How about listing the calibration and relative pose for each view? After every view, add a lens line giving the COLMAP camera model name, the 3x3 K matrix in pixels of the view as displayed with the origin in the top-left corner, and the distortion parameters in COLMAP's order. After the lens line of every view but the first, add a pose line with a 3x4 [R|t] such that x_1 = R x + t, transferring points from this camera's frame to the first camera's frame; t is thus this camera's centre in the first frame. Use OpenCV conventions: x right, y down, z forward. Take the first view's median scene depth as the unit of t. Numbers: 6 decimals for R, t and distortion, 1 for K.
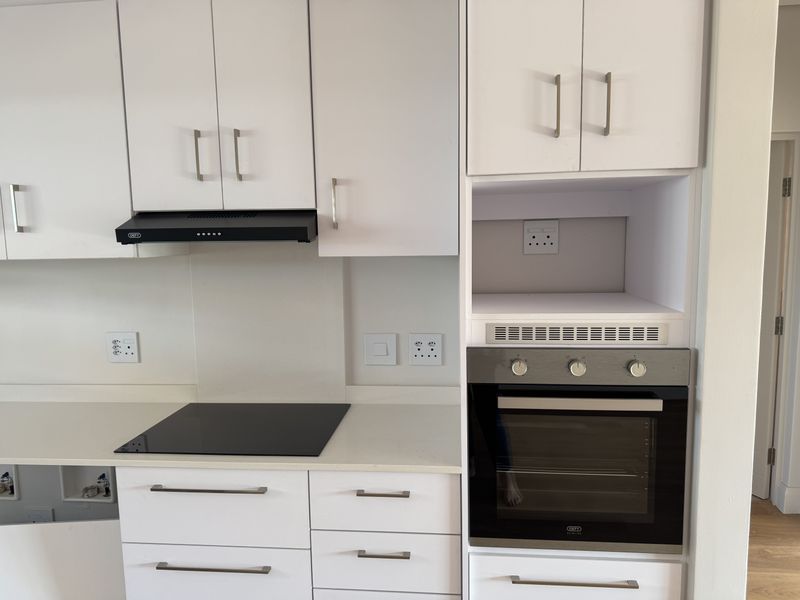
lens RADIAL K [[537.2, 0, 481.7], [0, 537.2, 313.1], [0, 0, 1]] dist [-0.001962, -0.001331]
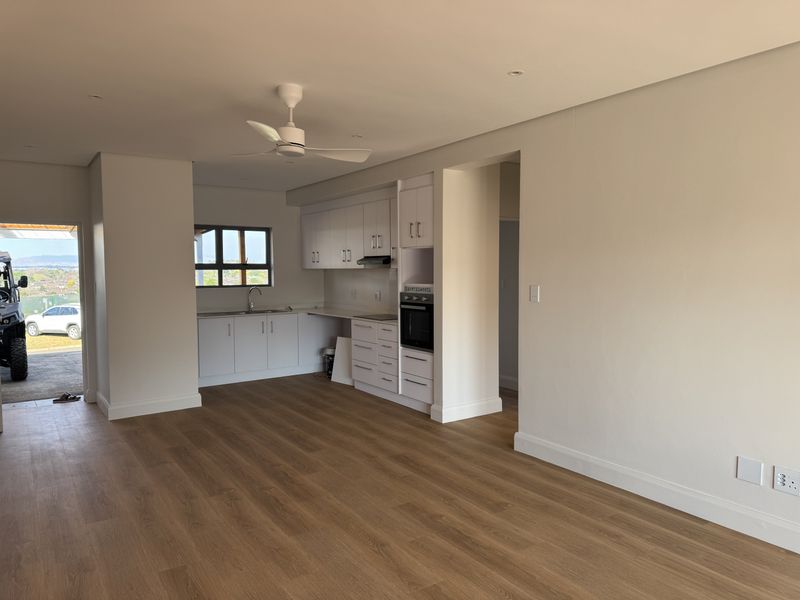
lens RADIAL K [[560.1, 0, 400.0], [0, 560.1, 301.1], [0, 0, 1]] dist [0.121320, -0.171842]
pose [[0.626339, 0.053266, -0.777729, 3.089520], [-0.089375, 0.995991, -0.003763, 0.141802], [0.774410, 0.071866, 0.628589, -1.515952]]
